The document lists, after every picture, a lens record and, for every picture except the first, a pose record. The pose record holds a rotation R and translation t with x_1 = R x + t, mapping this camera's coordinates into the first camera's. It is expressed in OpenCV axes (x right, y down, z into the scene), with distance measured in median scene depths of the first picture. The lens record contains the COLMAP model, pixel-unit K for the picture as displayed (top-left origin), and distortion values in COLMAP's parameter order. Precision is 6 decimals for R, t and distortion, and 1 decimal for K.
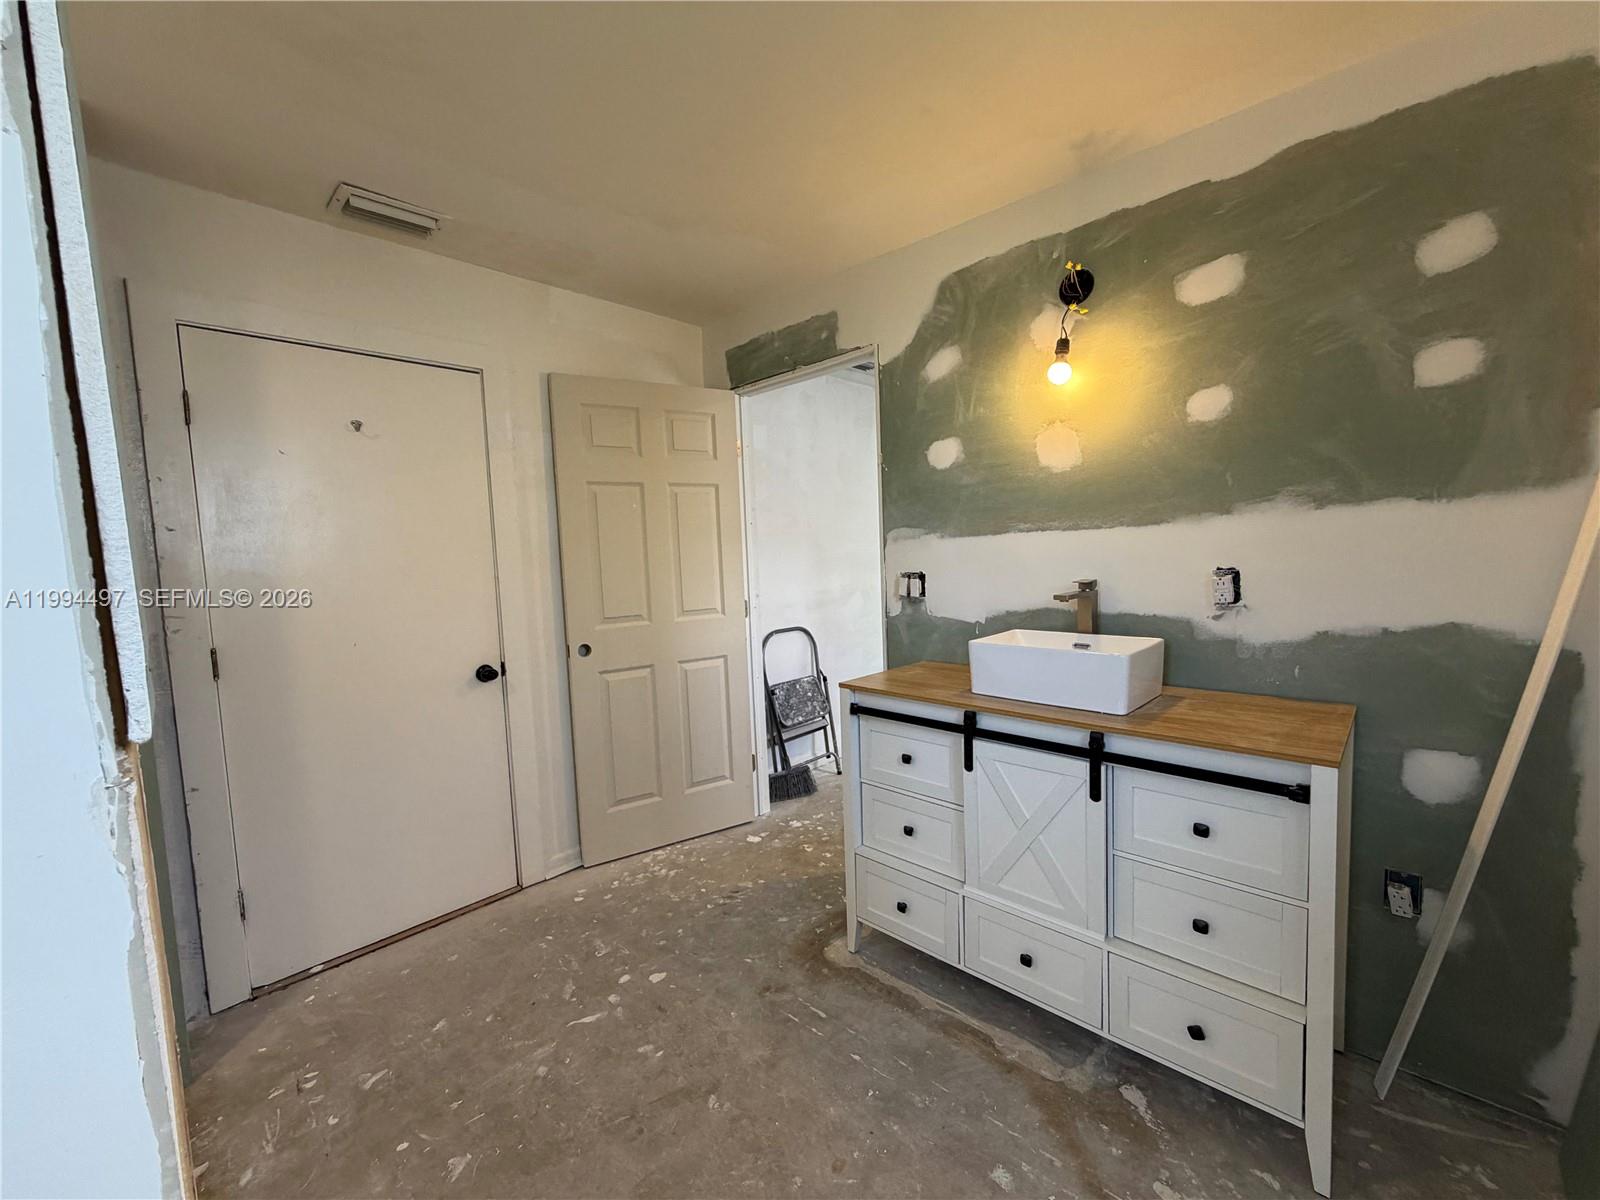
lens RADIAL K [[636.4, 0, 794.4], [0, 636.4, 601.4], [0, 0, 1]] dist [-0.000594, 0.000347]
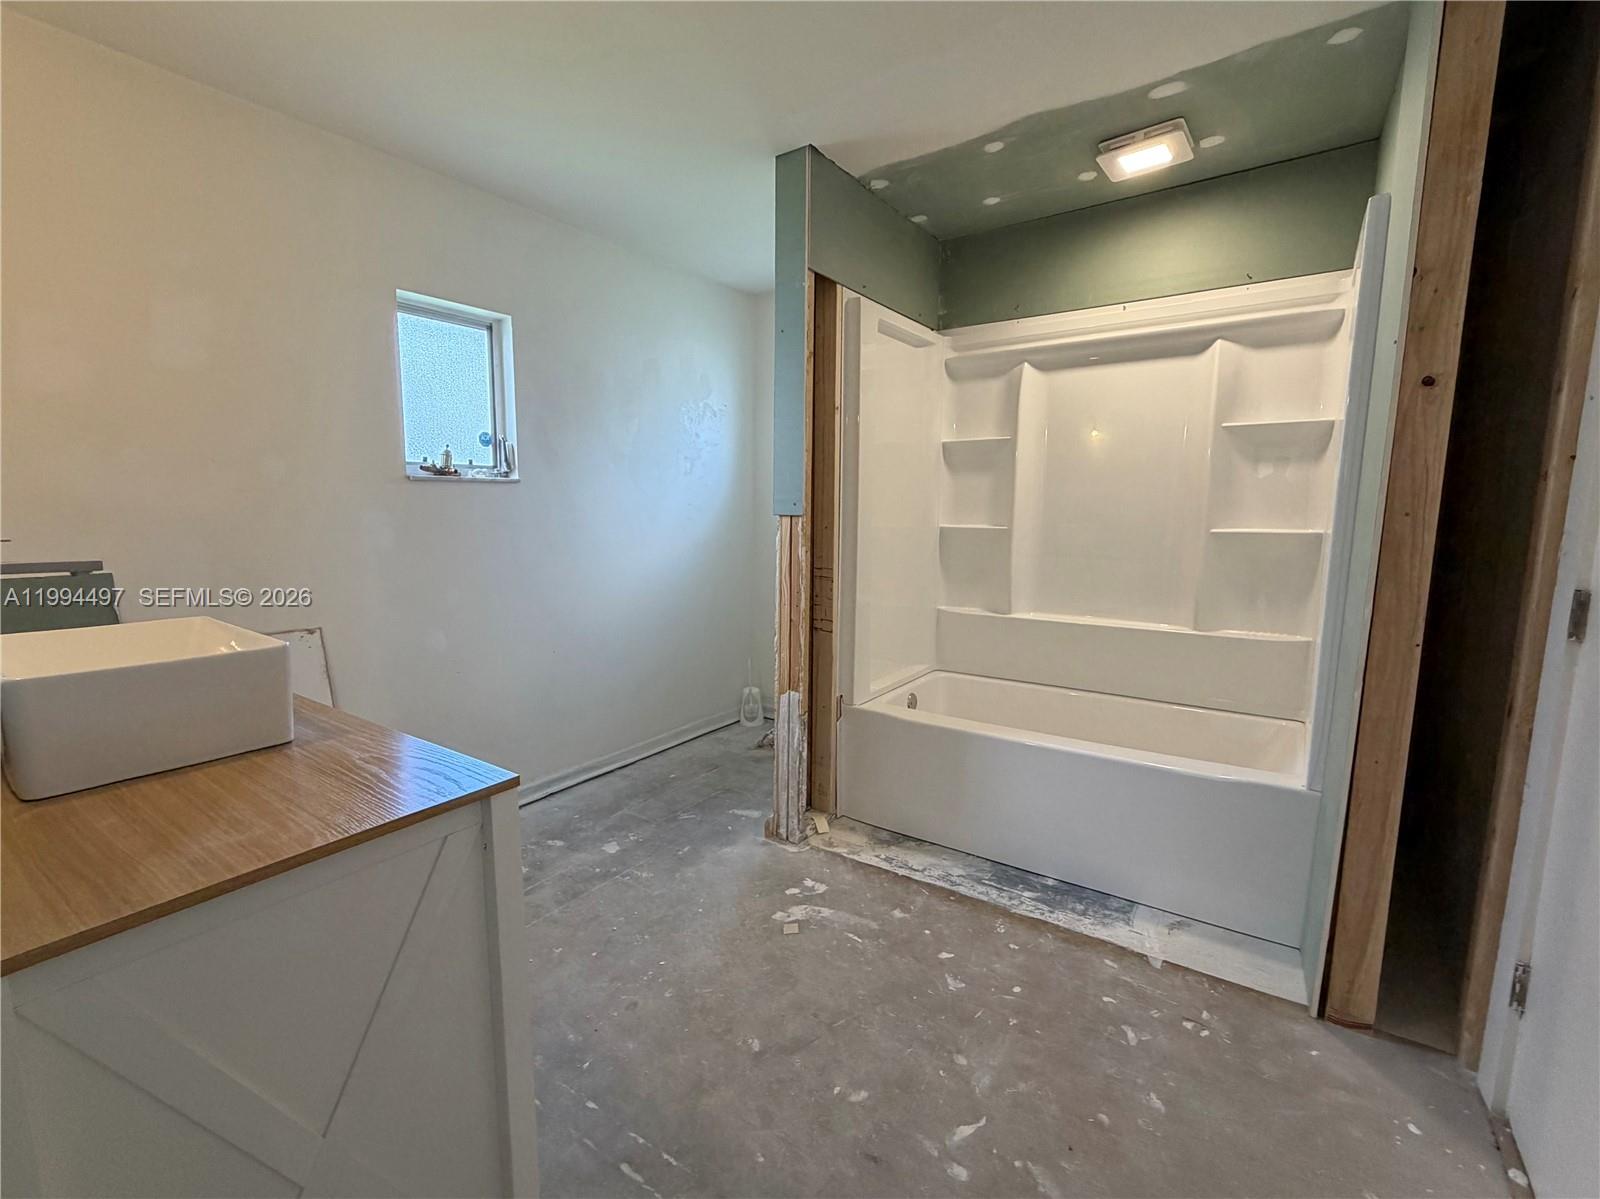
lens RADIAL K [[636.4, 0, 794.4], [0, 636.4, 600.9], [0, 0, 1]] dist [-0.000594, 0.000347]
pose [[-0.981970, 0.064620, -0.177648, -0.056085], [0.022416, 0.972932, 0.230001, -0.093728], [0.187702, 0.221872, -0.956839, 1.720994]]
